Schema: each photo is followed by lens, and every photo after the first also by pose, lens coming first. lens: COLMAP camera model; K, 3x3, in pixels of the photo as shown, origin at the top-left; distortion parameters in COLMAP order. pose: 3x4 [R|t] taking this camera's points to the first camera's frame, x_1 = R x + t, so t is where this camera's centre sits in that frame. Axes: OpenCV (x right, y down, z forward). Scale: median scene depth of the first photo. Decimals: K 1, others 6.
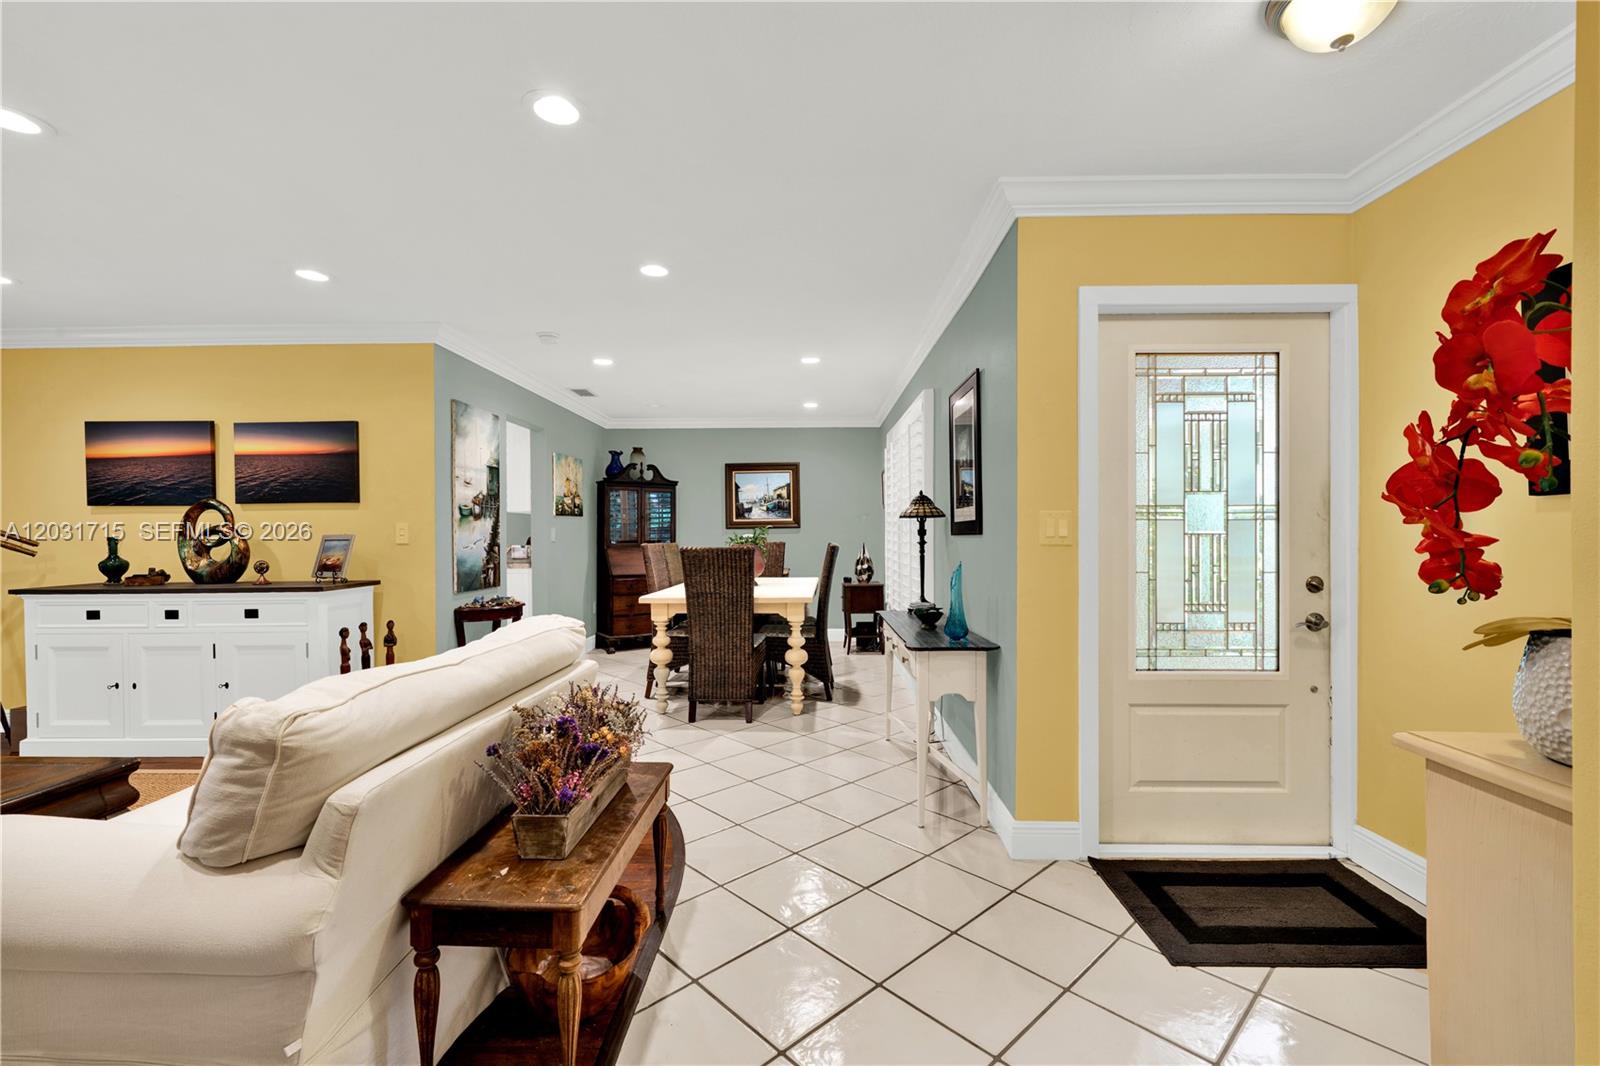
lens RADIAL K [[684.3, 0, 797.4], [0, 684.3, 546.1], [0, 0, 1]] dist [0.001543, -0.000589]
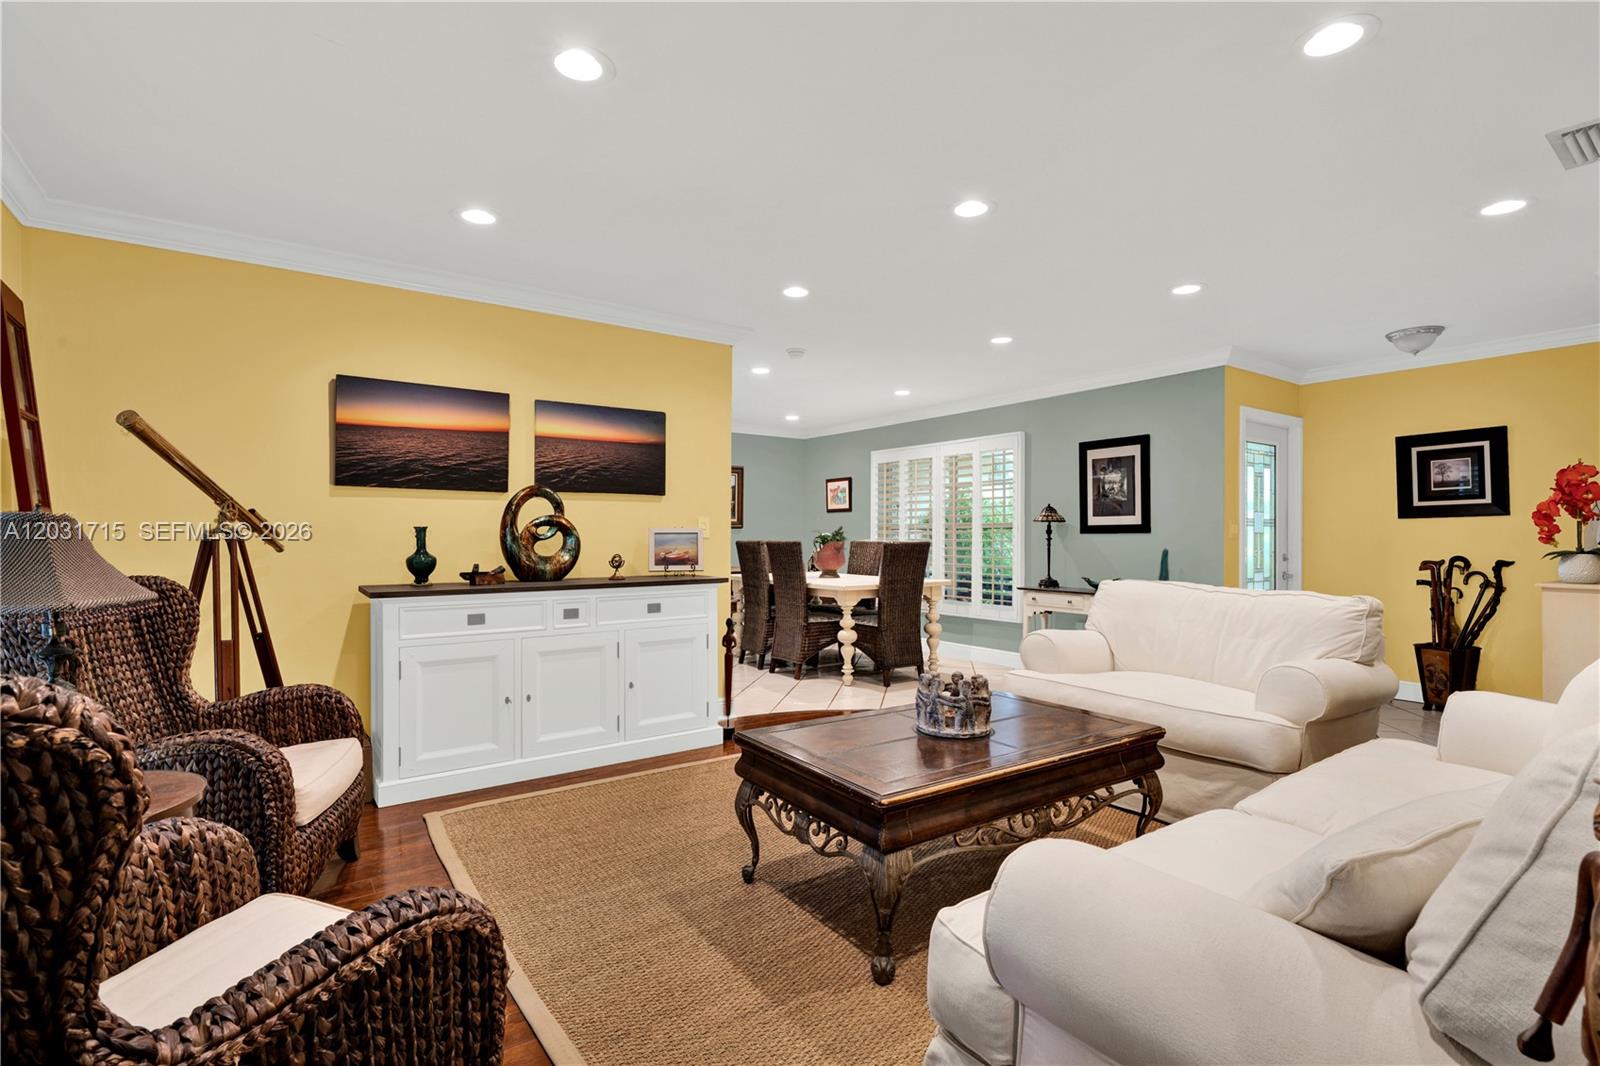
lens RADIAL K [[725.1, 0, 792.3], [0, 725.1, 550.2], [0, 0, 1]] dist [0.020427, -0.000245]
pose [[0.819009, -0.003856, 0.573768, -1.090210], [0.003349, 0.999993, 0.001941, 0.013619], [-0.573771, 0.000332, 0.819015, 0.042662]]
